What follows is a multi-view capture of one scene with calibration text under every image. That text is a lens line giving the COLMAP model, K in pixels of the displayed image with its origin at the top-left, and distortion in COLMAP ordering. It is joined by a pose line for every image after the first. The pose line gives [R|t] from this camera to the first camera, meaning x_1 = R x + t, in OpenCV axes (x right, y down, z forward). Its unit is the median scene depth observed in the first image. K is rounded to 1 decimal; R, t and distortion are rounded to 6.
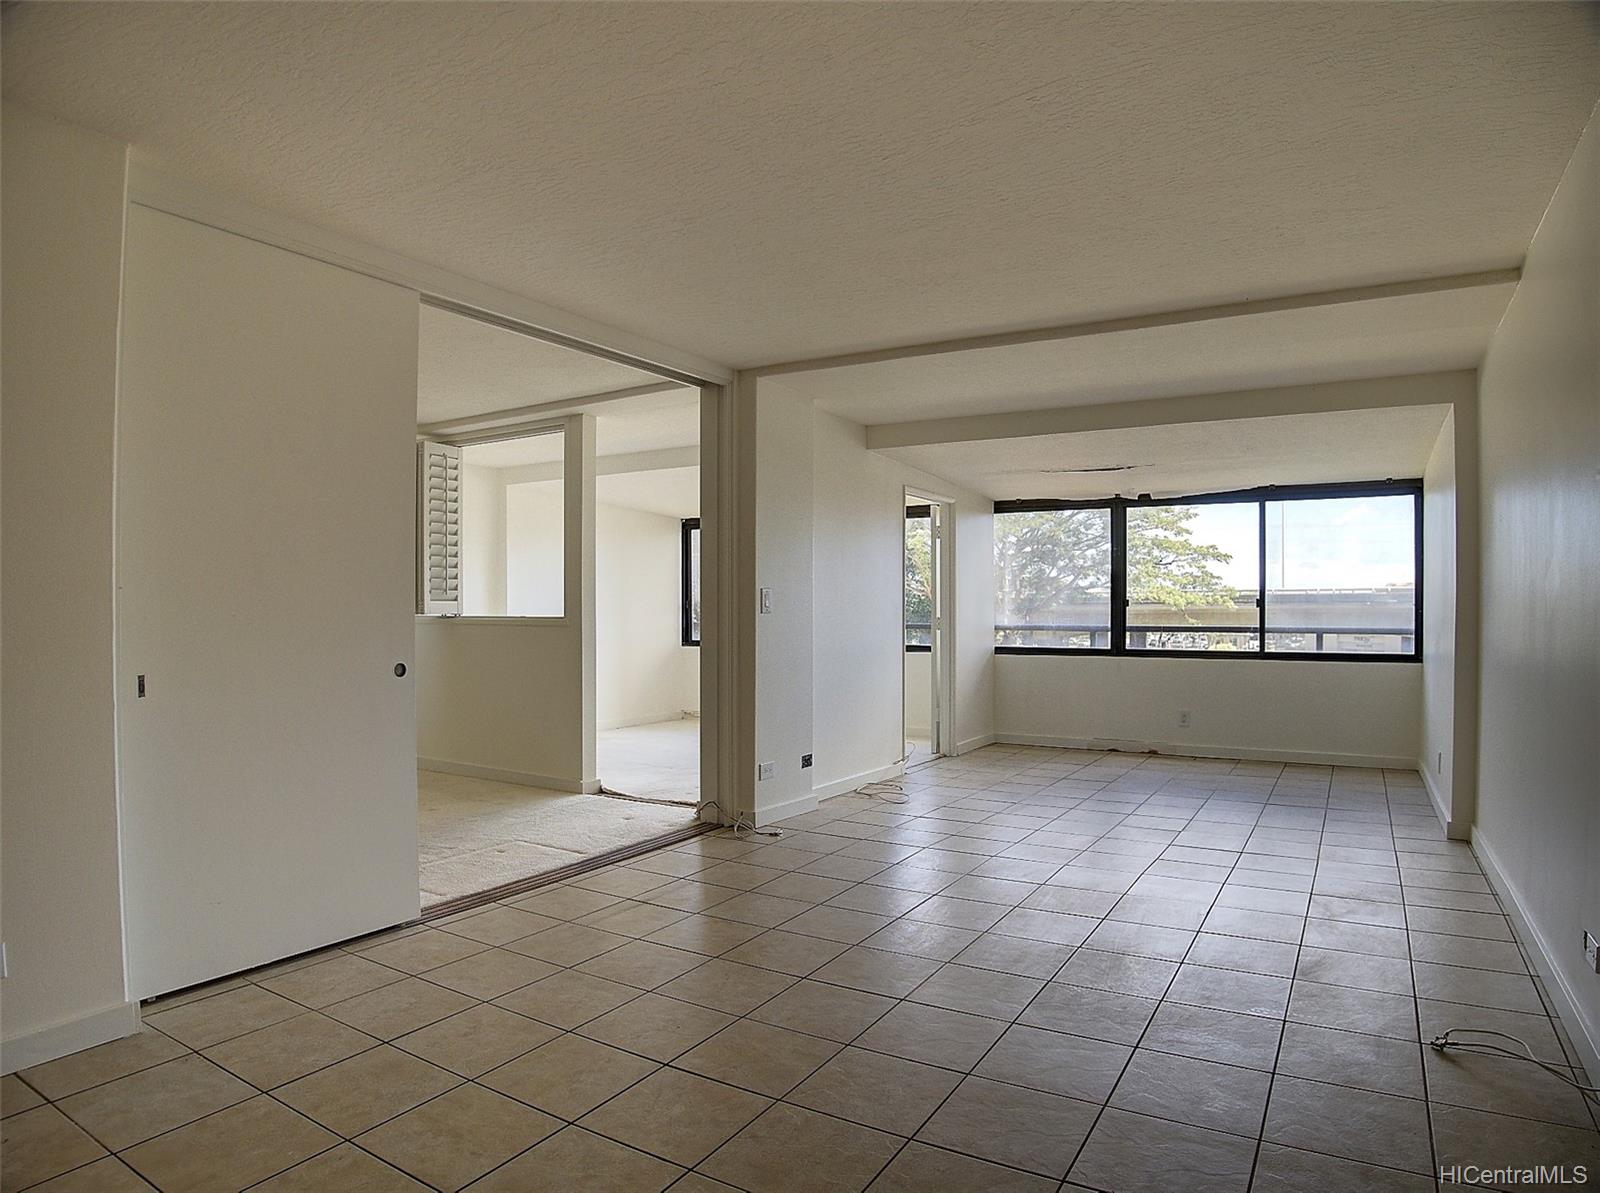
lens RADIAL K [[958.0, 0, 798.9], [0, 958.0, 595.2], [0, 0, 1]] dist [-0.115119, 0.032859]
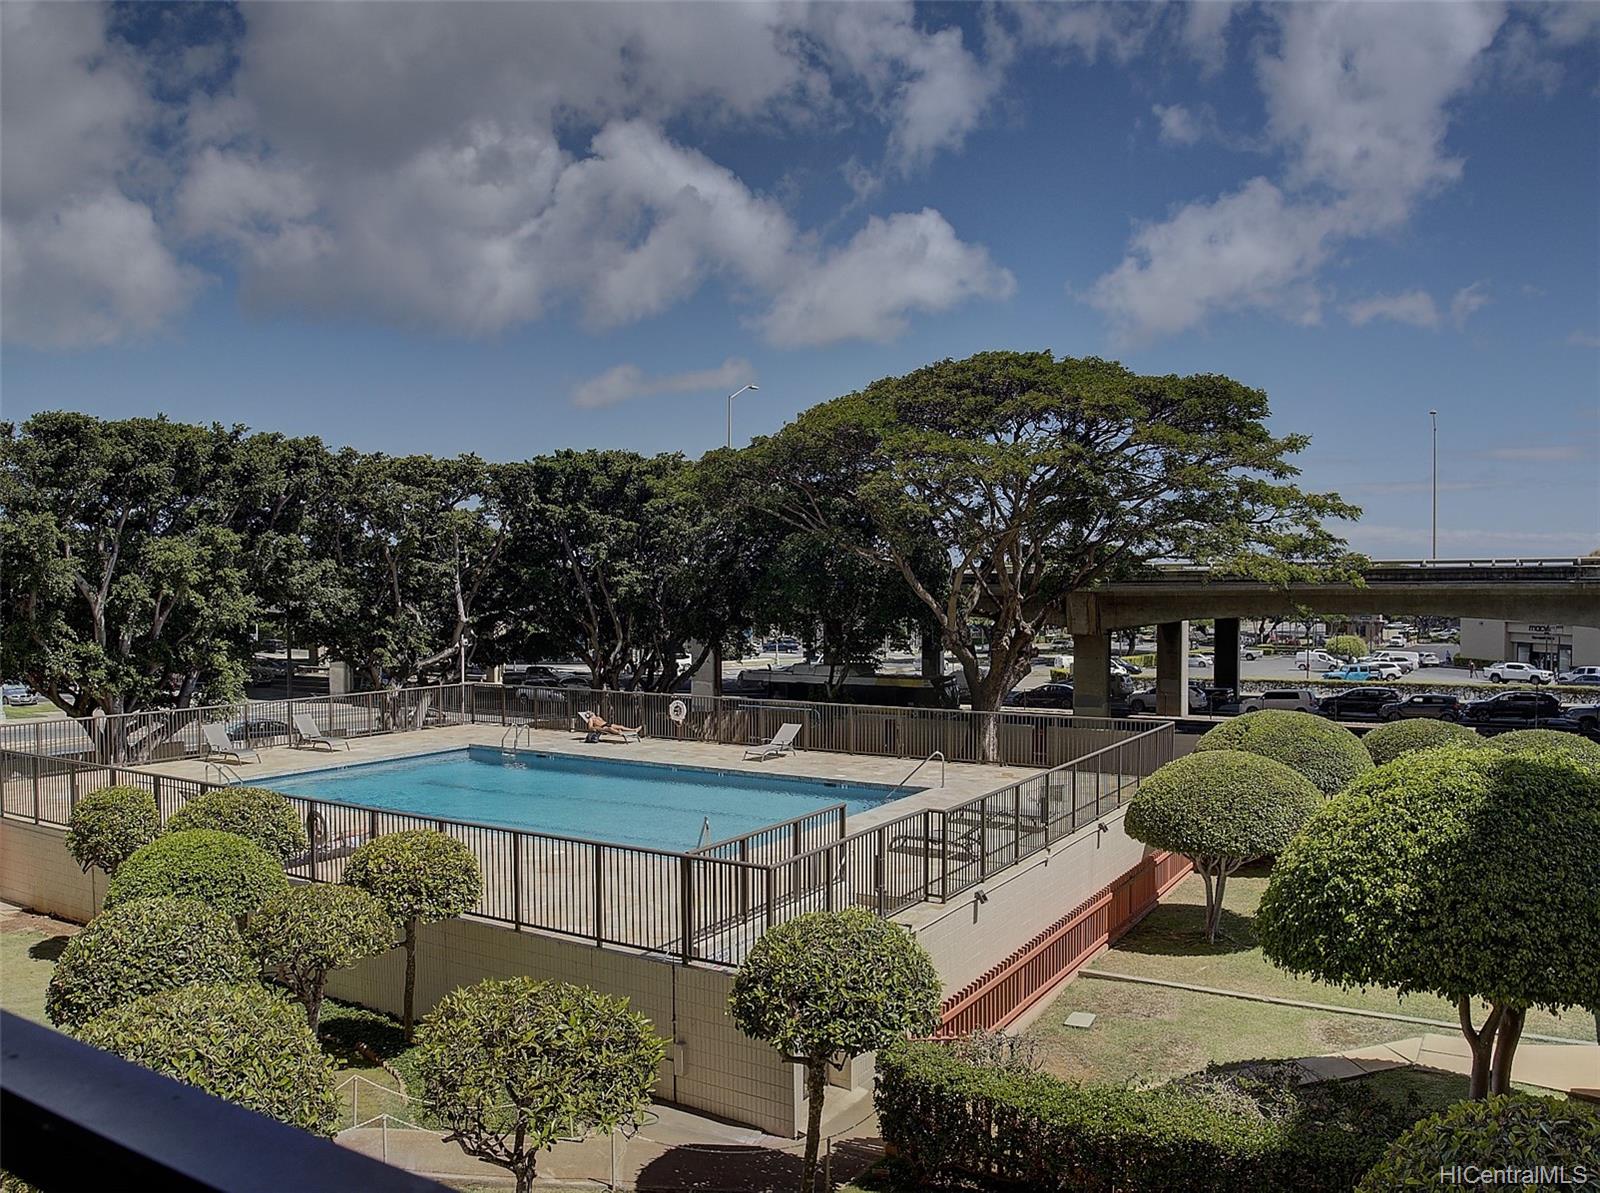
lens RADIAL K [[1238.6, 0, 796.4], [0, 1238.6, 610.5], [0, 0, 1]] dist [-0.070962, 0.004288]
pose [[0.999955, -0.008531, 0.004137, 0.053854], [0.008389, 0.999413, 0.033206, -0.001477], [-0.004418, -0.033170, 0.999440, 0.124527]]
